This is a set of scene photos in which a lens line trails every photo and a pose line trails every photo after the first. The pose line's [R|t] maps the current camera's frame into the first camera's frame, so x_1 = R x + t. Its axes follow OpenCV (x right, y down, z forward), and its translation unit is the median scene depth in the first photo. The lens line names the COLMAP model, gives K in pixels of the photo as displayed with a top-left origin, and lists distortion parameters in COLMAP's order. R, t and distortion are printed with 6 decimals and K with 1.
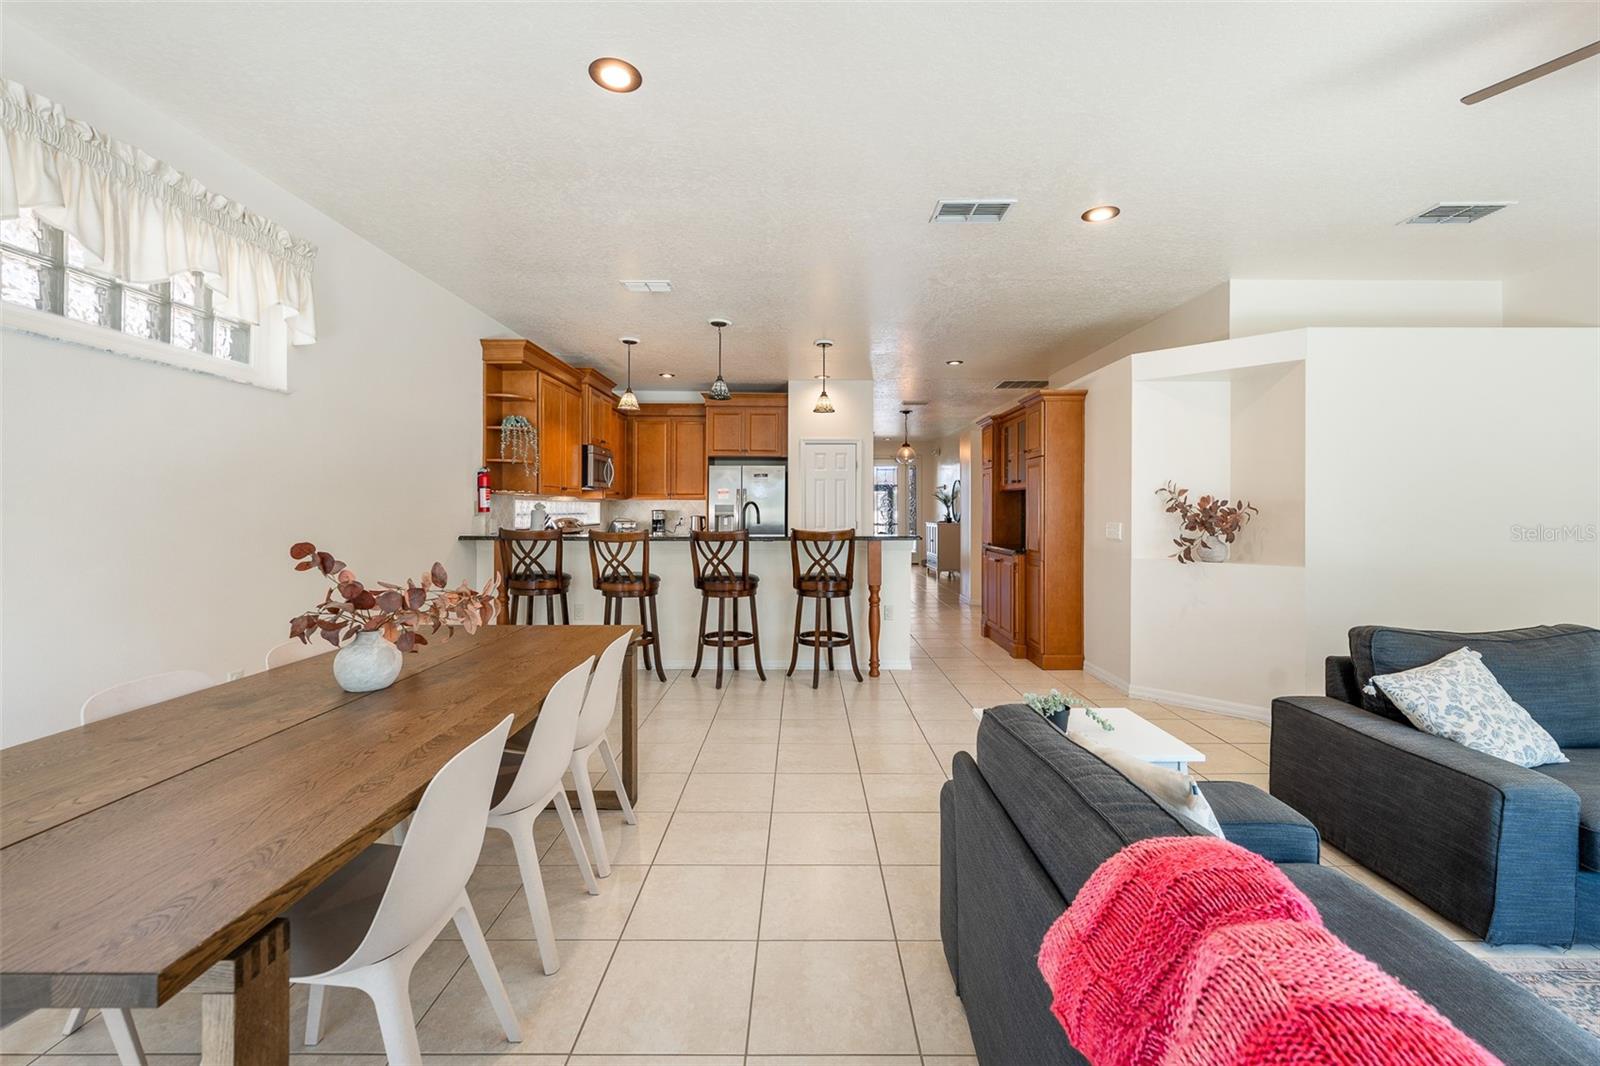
lens RADIAL K [[648.8, 0, 809.2], [0, 648.8, 536.8], [0, 0, 1]] dist [0.000290, 0.000015]
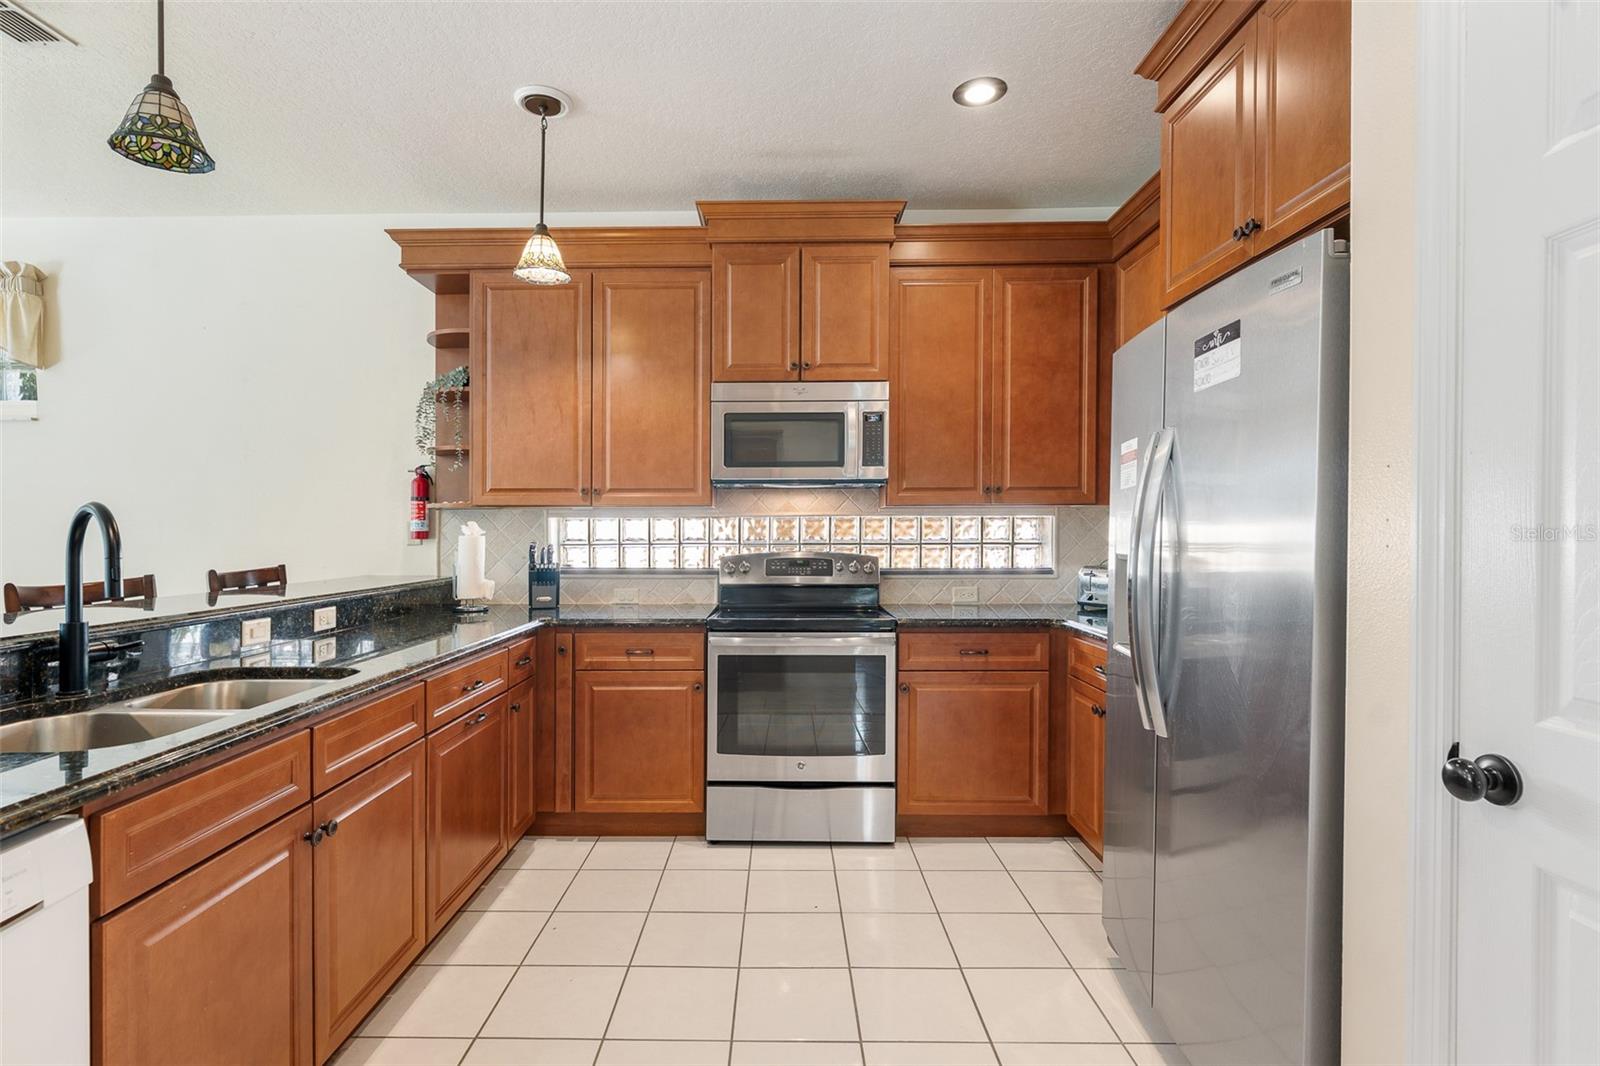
lens RADIAL K [[749.4, 0, 770.8], [0, 749.4, 534.7], [0, 0, 1]] dist [-0.000839, -0.000740]
pose [[-0.030631, 0.003540, -0.999524, 0.192289], [-0.037266, 0.999294, 0.004681, -0.055318], [0.998836, 0.037391, -0.030478, 1.286080]]
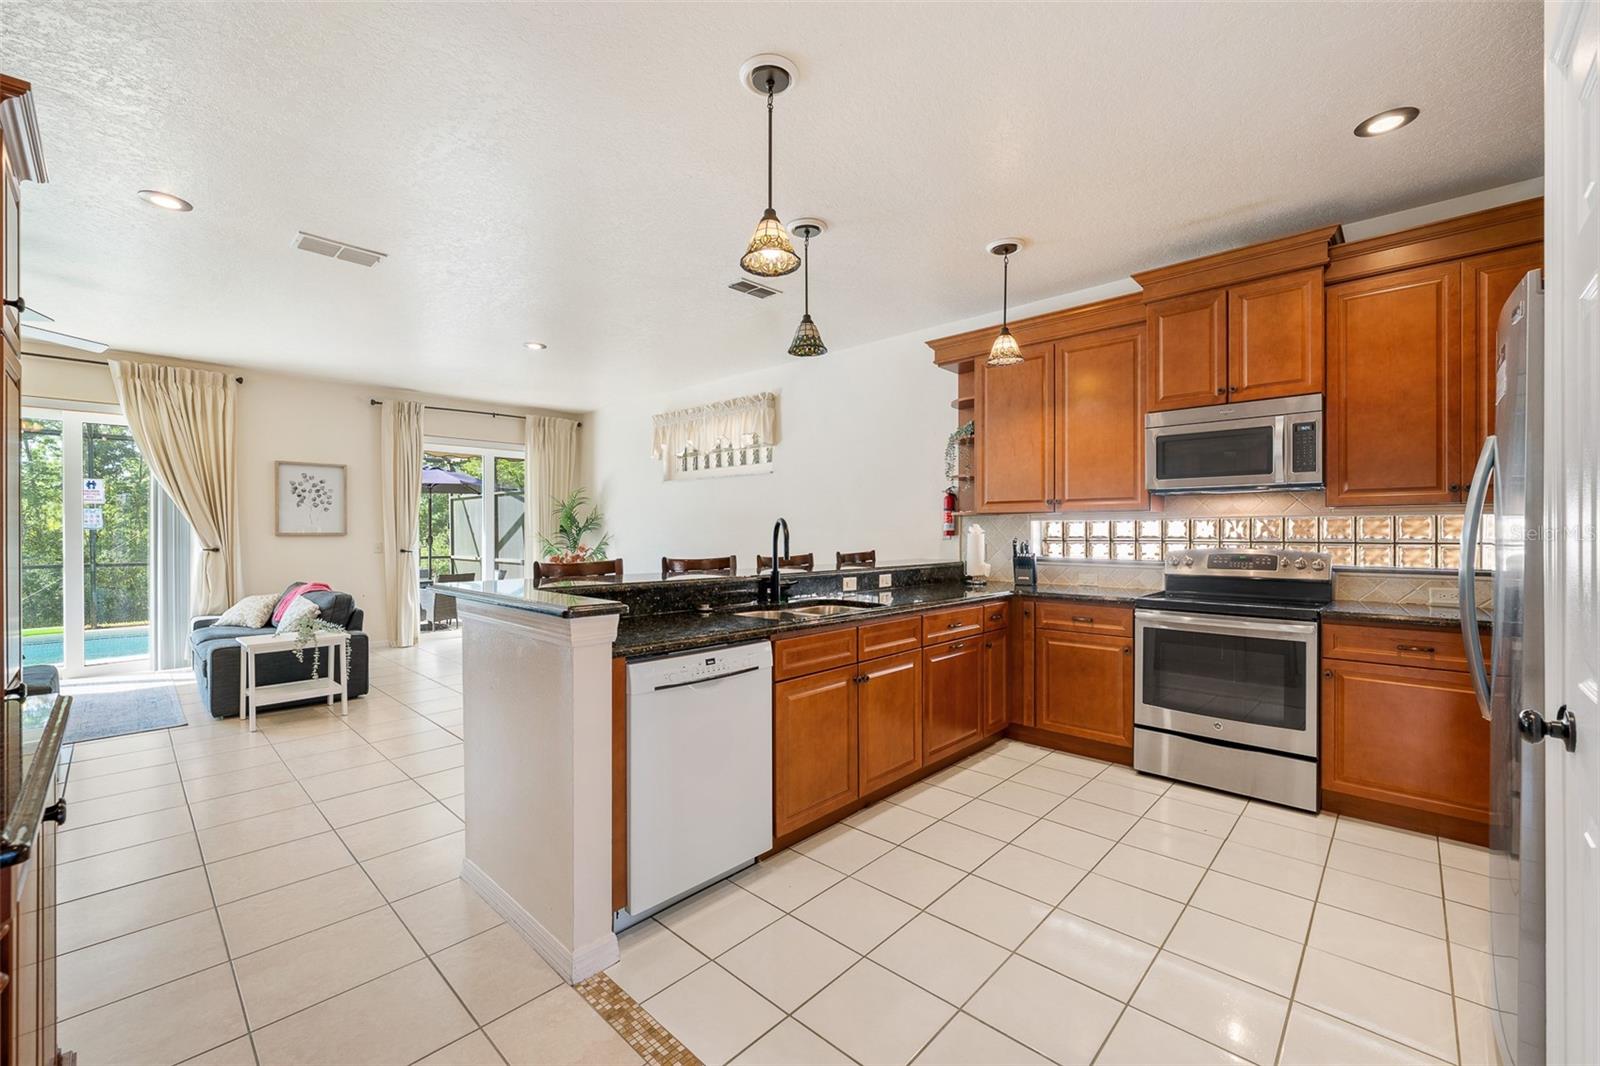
lens RADIAL K [[648.8, 0, 809.2], [0, 648.8, 536.8], [0, 0, 1]] dist [0.000290, 0.000015]
pose [[-0.691740, 0.006134, -0.722121, 0.305602], [-0.027649, 0.999006, 0.034972, -0.060792], [0.721618, 0.044158, -0.690882, 1.427964]]
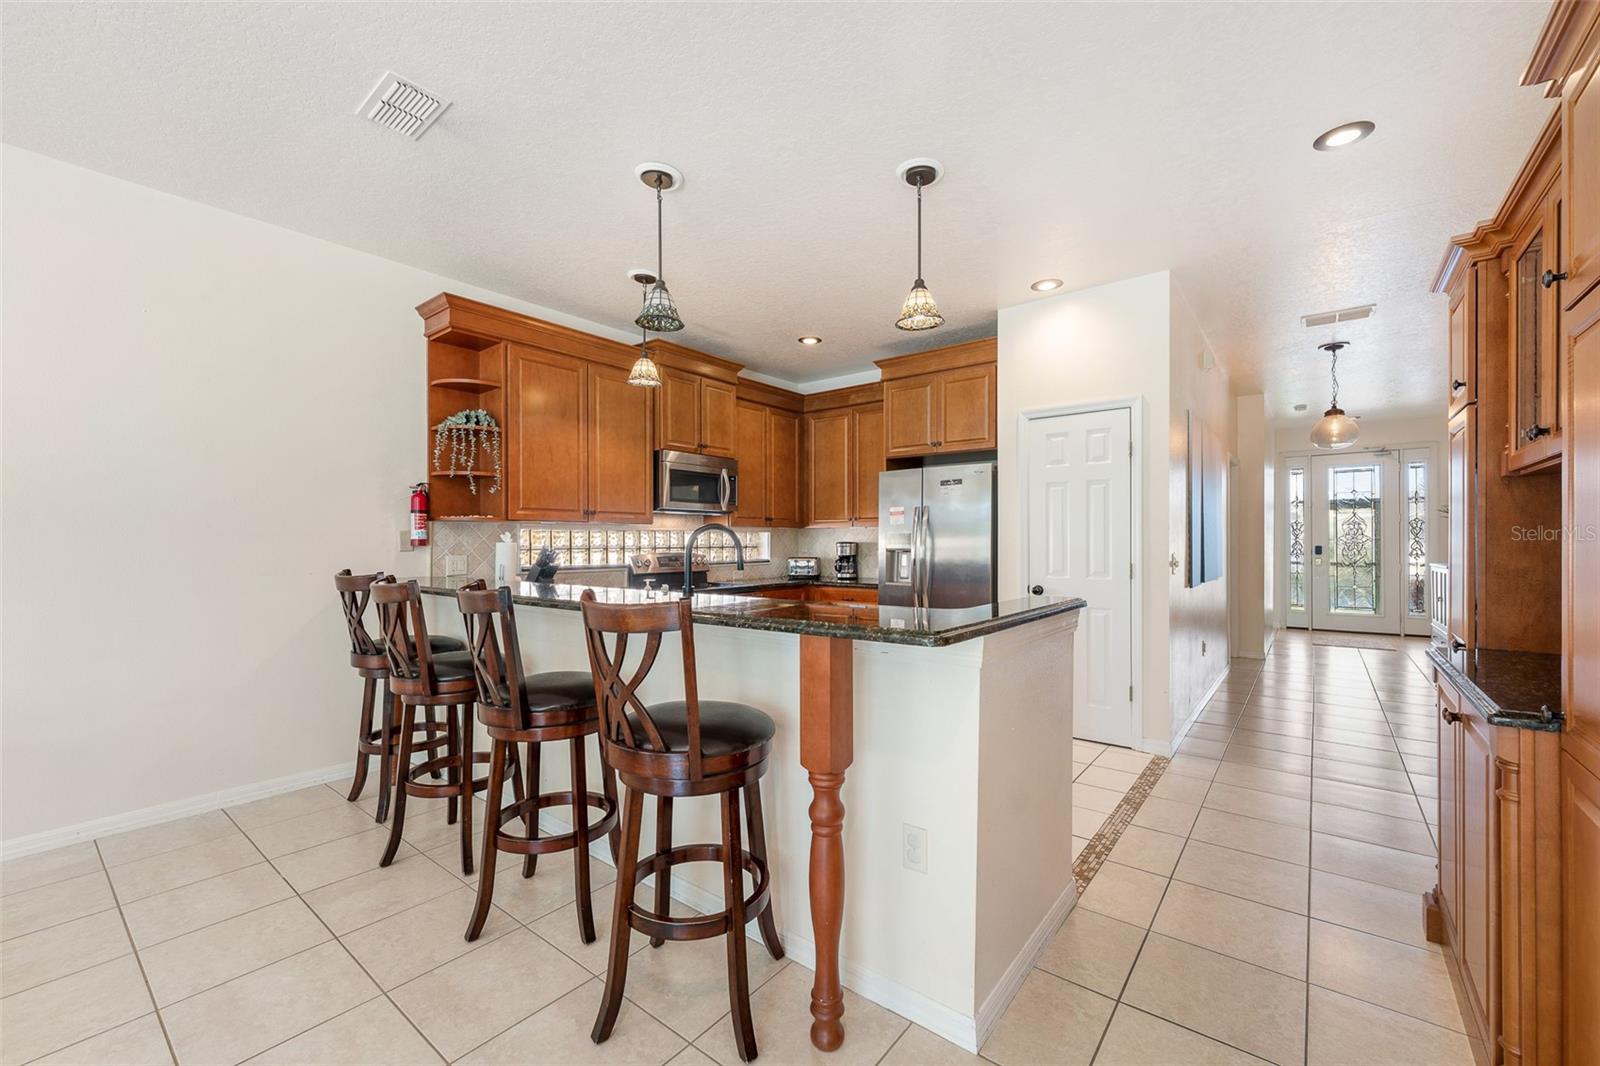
lens RADIAL K [[648.8, 0, 809.2], [0, 648.8, 536.8], [0, 0, 1]] dist [0.000290, 0.000015]
pose [[0.779115, -0.006289, -0.626849, 0.279342], [-0.023077, 0.998984, -0.038705, -0.028902], [0.626456, 0.044622, 0.778179, 0.675575]]
